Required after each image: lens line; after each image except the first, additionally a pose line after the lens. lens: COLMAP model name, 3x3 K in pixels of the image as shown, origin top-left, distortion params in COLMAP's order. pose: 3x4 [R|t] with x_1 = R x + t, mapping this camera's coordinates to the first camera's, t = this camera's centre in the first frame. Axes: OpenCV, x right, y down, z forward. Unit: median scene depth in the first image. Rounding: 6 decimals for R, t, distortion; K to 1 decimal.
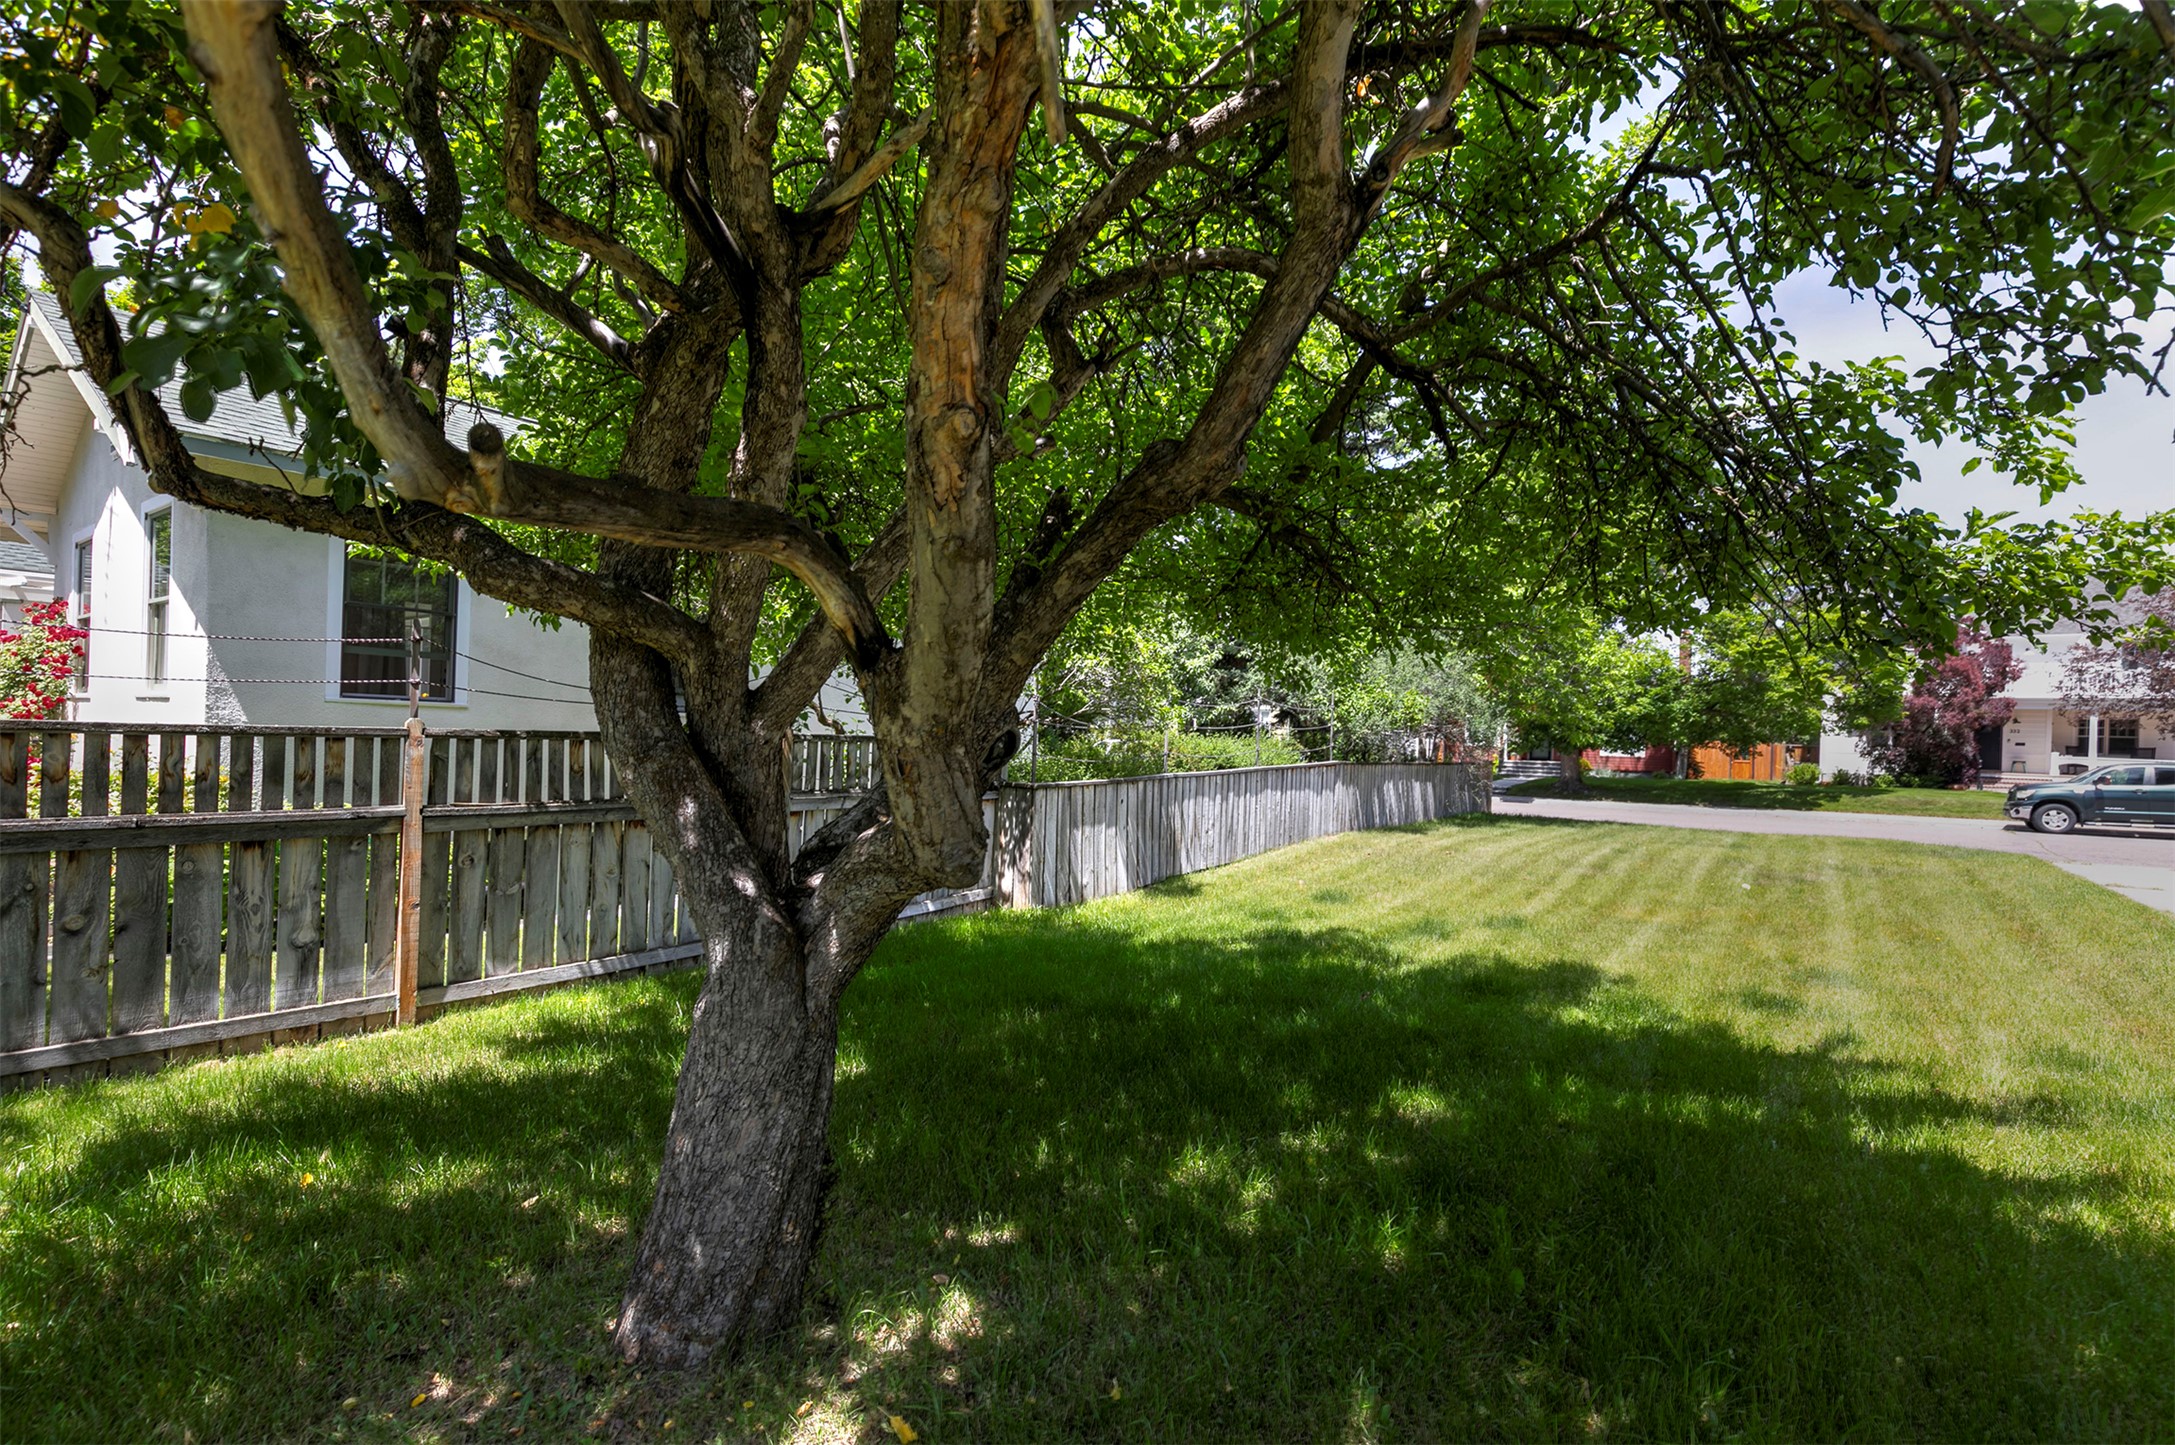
lens RADIAL K [[1016.4, 0, 1098.0], [0, 1016.4, 730.6], [0, 0, 1]] dist [-0.008625, -0.000607]
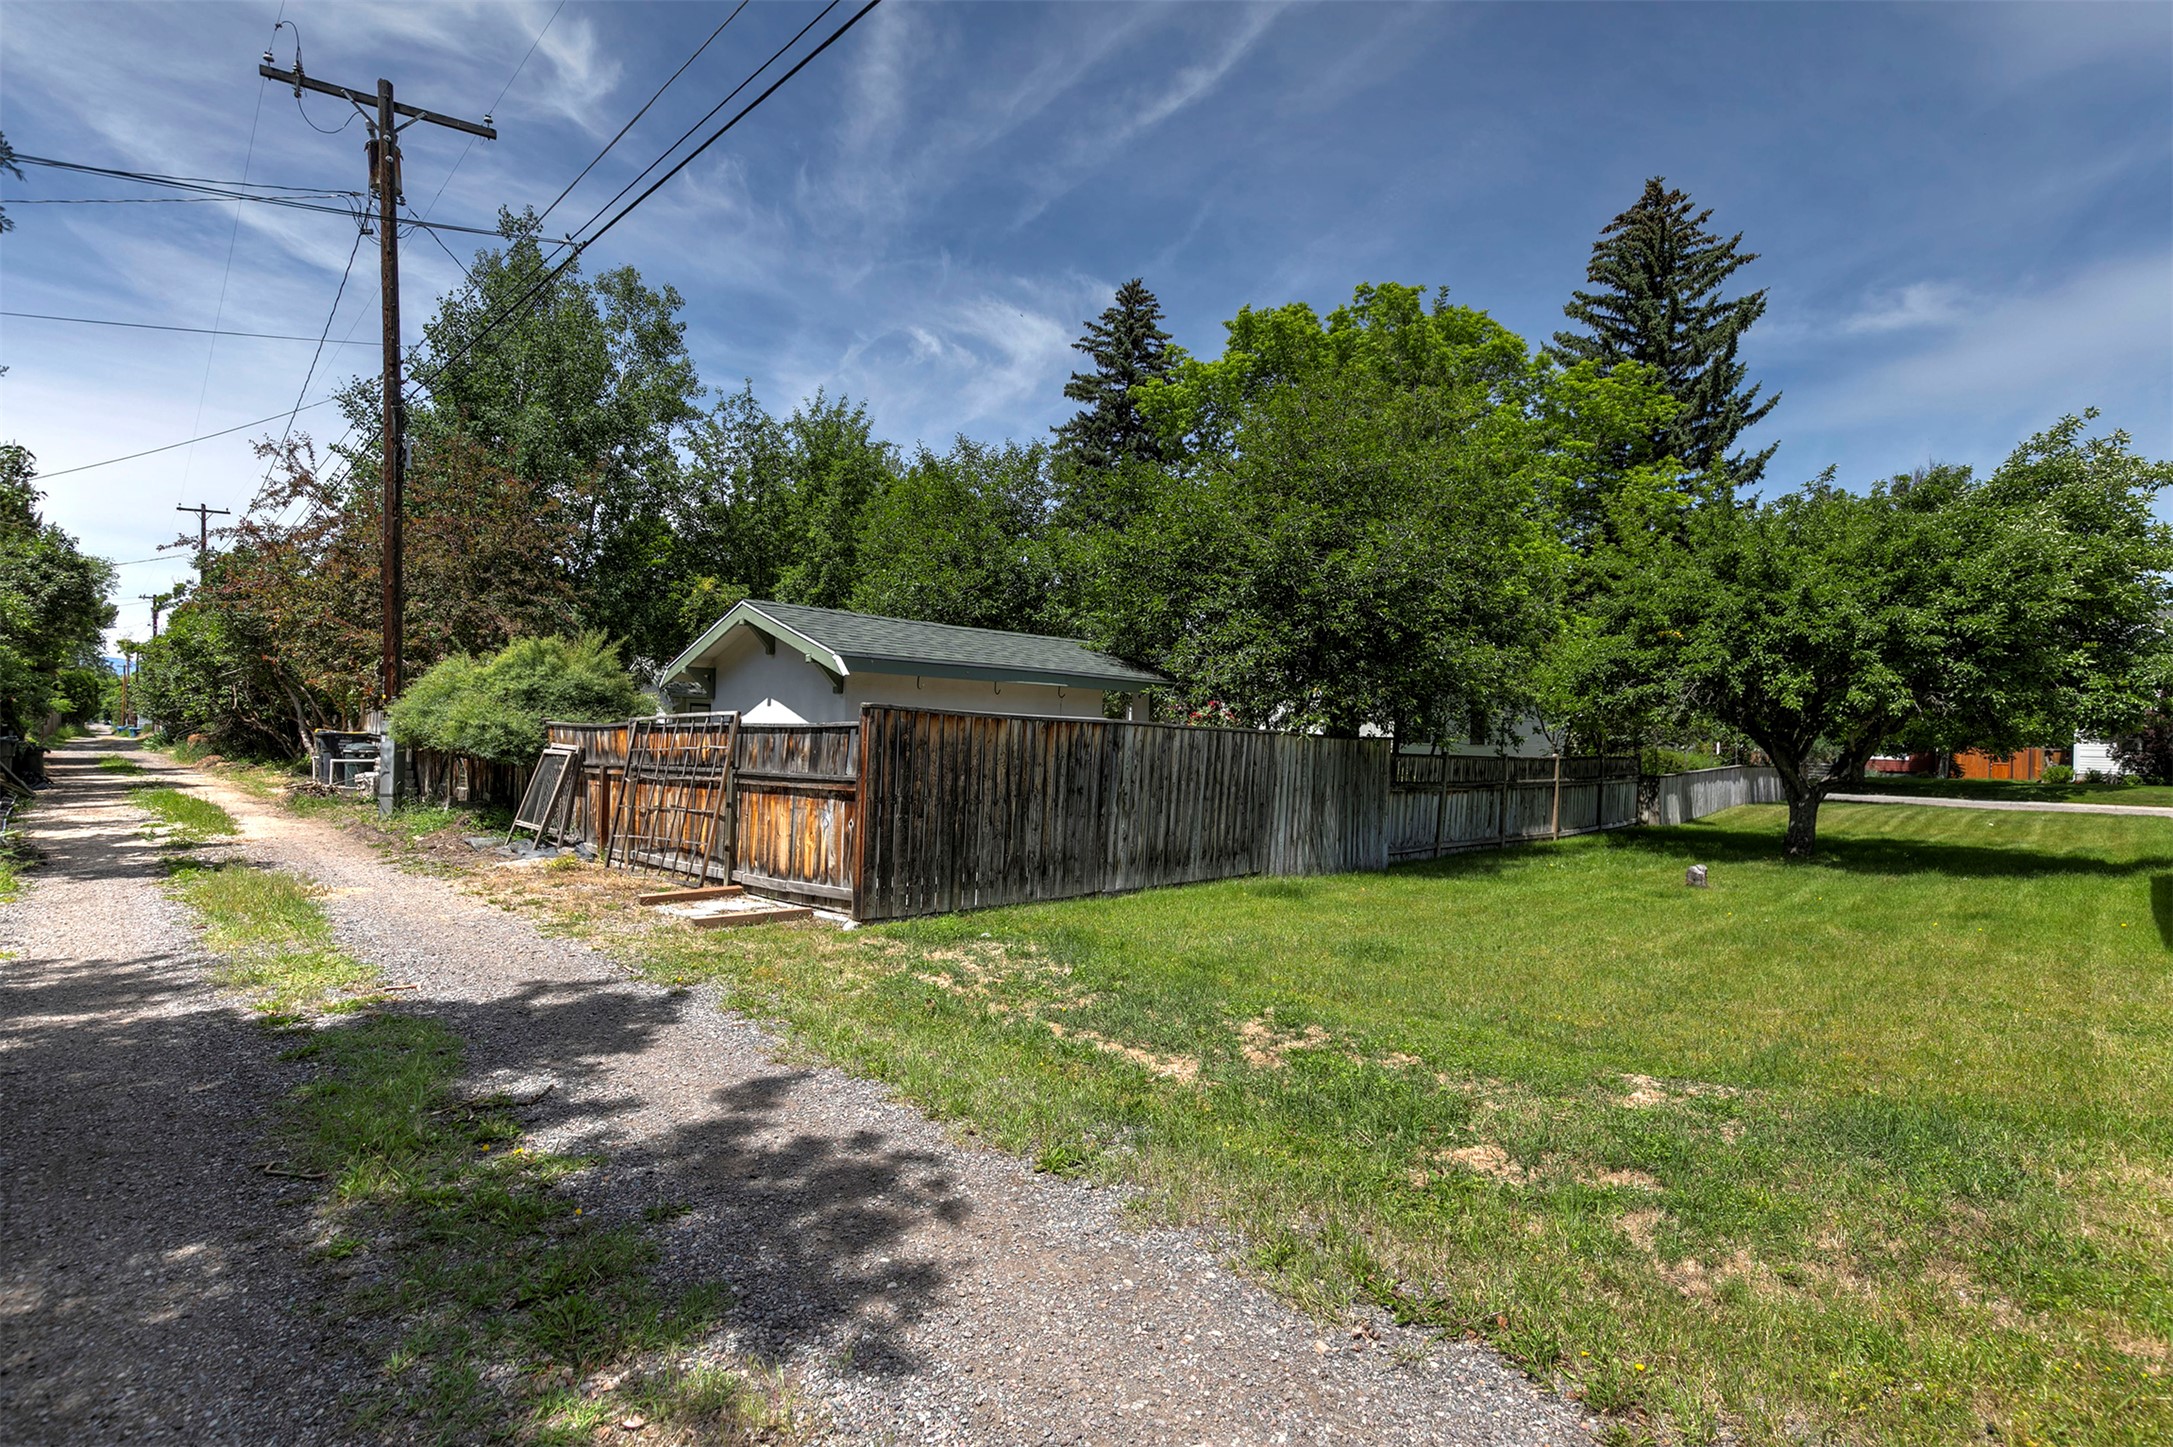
lens RADIAL K [[1015.4, 0, 1085.5], [0, 1015.4, 732.5], [0, 0, 1]] dist [-0.008625, -0.000607]
pose [[0.984495, -0.009817, -0.175139, -0.268659], [0.009265, 0.999949, -0.003971, -0.014703], [0.175169, 0.002287, 0.984536, -0.443232]]
